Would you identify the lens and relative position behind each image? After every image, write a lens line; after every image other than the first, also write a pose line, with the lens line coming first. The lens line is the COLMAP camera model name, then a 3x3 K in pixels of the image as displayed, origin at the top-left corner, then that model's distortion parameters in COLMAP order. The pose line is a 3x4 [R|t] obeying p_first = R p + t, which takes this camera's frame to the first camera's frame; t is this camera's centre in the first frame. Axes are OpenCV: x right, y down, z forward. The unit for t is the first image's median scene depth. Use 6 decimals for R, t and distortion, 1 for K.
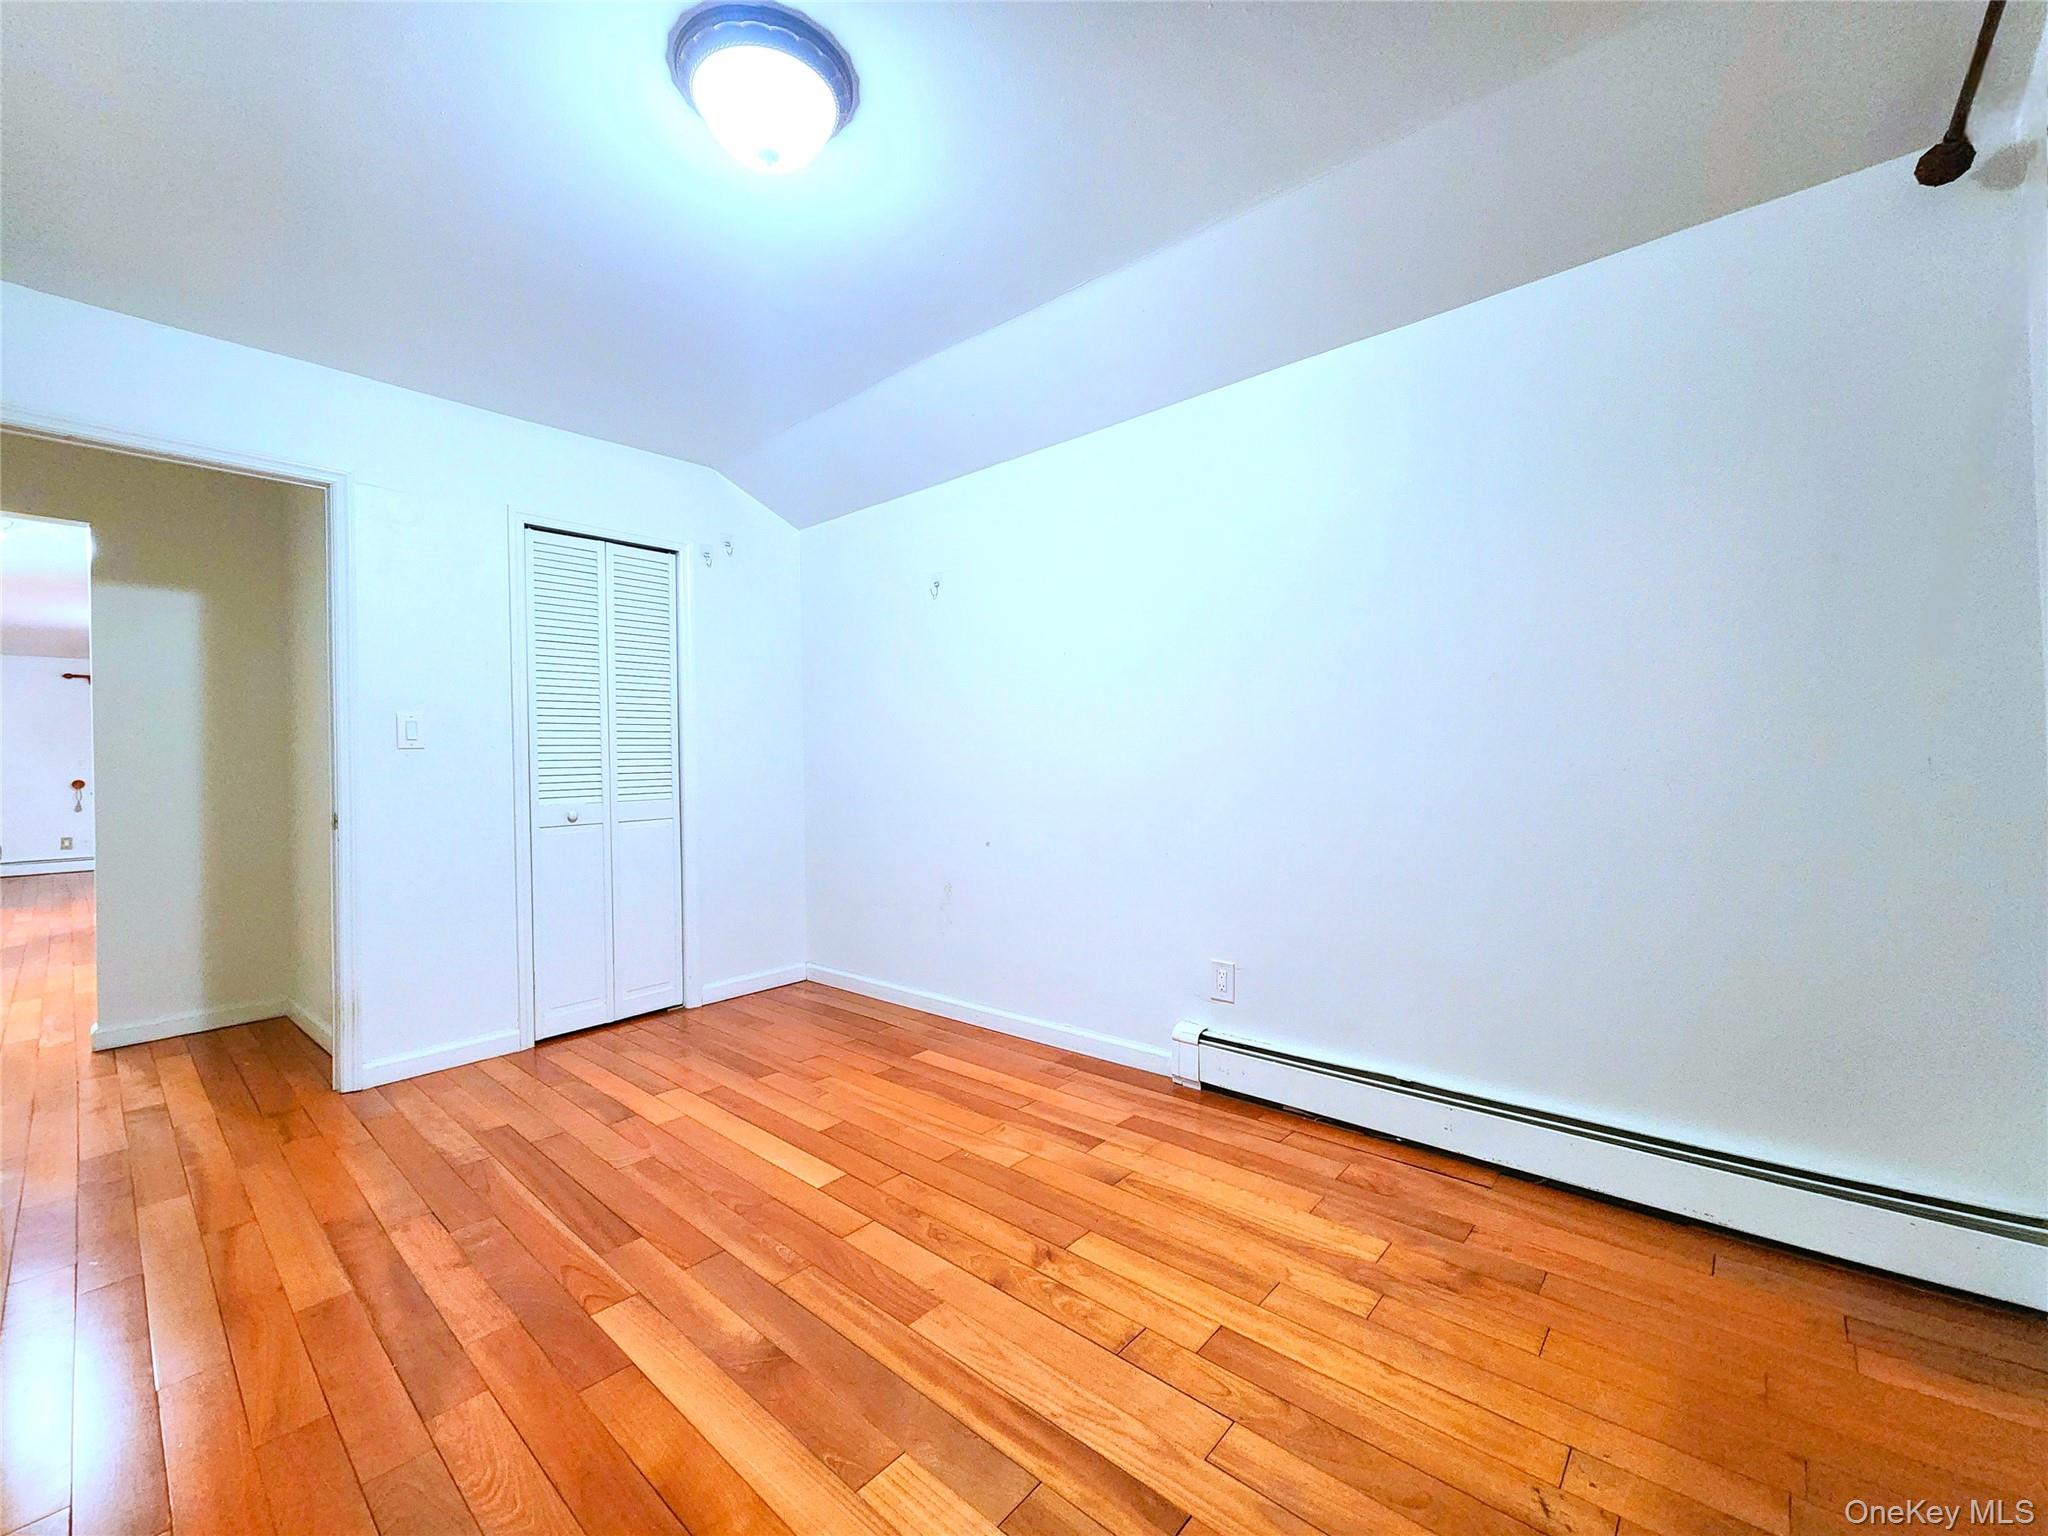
lens RADIAL K [[839.2, 0, 1040.6], [0, 839.2, 756.5], [0, 0, 1]] dist [0.000364, -0.000016]
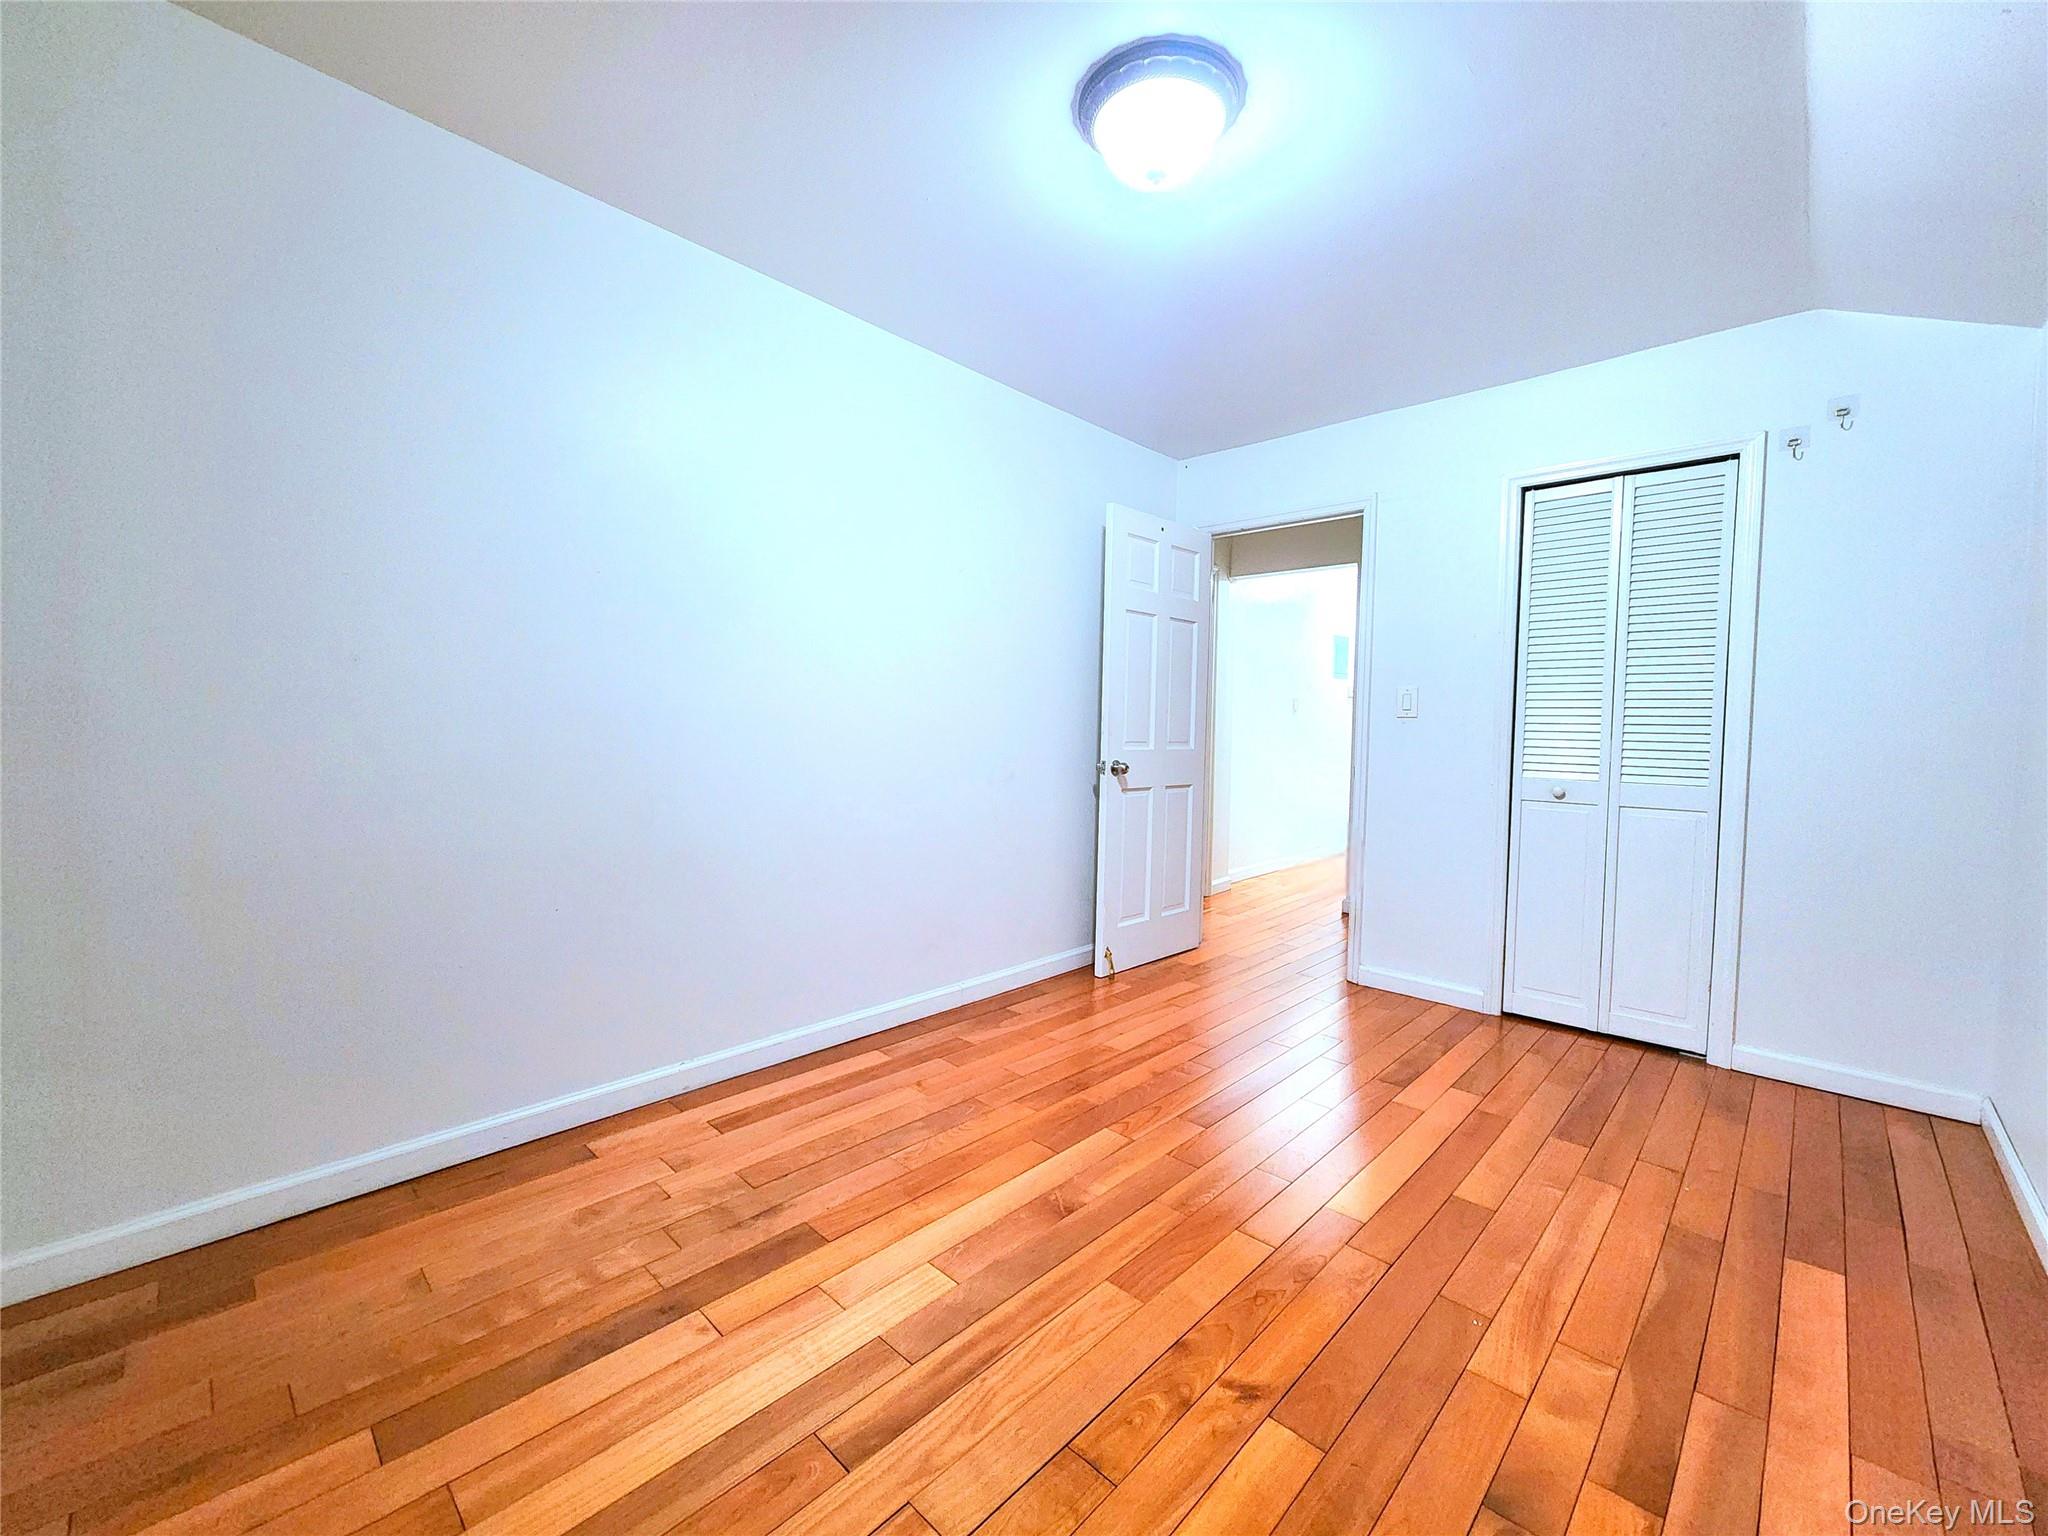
lens RADIAL K [[832.5, 0, 975.3], [0, 832.5, 755.5], [0, 0, 1]] dist [0.001672, 0.000235]
pose [[-0.074843, 0.060010, -0.995388, 0.580747], [-0.014217, 0.998022, 0.061238, -0.023950], [0.997094, 0.018734, -0.073842, 0.618982]]
